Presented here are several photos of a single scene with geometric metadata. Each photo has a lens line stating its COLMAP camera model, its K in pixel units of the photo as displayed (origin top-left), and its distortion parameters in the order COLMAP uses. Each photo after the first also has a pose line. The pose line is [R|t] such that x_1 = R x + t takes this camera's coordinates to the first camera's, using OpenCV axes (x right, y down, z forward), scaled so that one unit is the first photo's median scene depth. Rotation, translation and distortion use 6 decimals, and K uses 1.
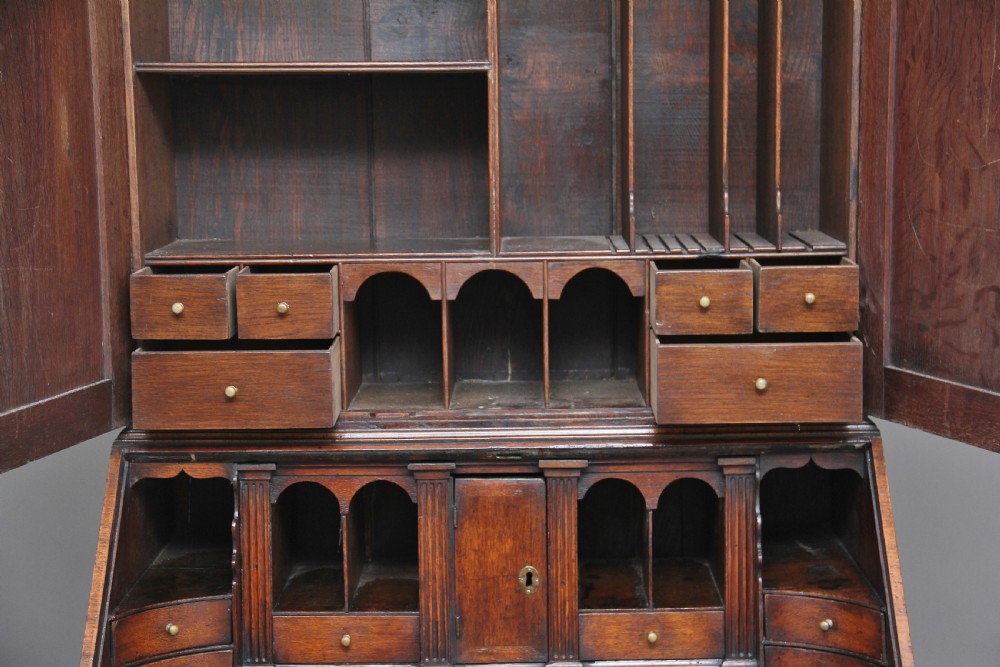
lens RADIAL K [[1880.2, 0, 510.5], [0, 1880.2, 345.9], [0, 0, 1]] dist [0.240924, 0.380349]
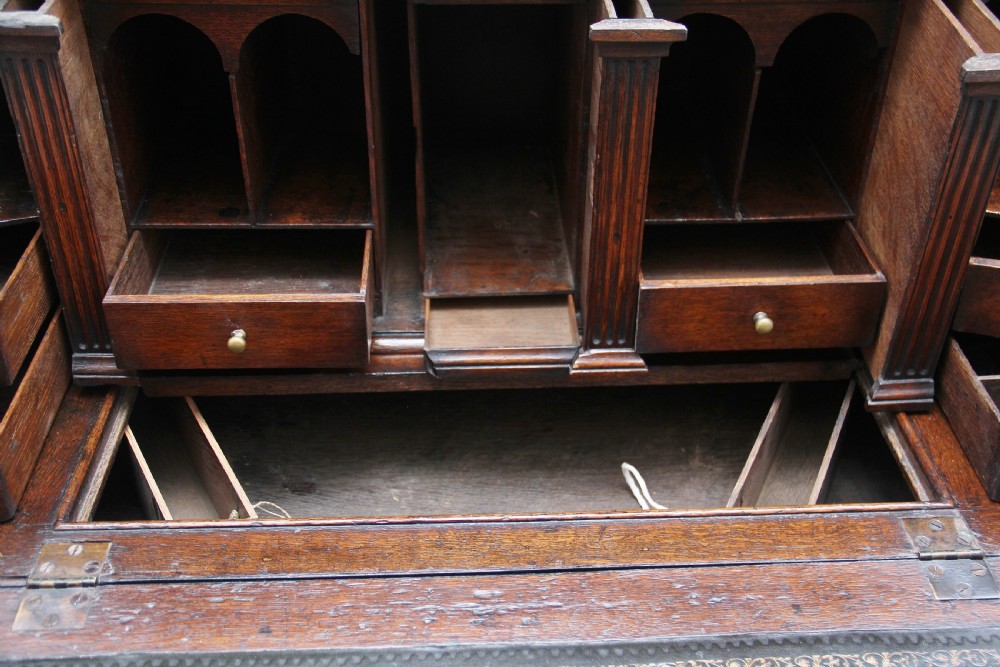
lens RADIAL K [[1137.5, 0, 517.7], [0, 1137.5, 330.7], [0, 0, 1]] dist [-0.072098, 0.309599]
pose [[0.997660, -0.012034, 0.067306, -0.026000], [-0.020826, 0.884127, 0.466783, -0.003321], [-0.065124, -0.467092, 0.881807, 0.658604]]
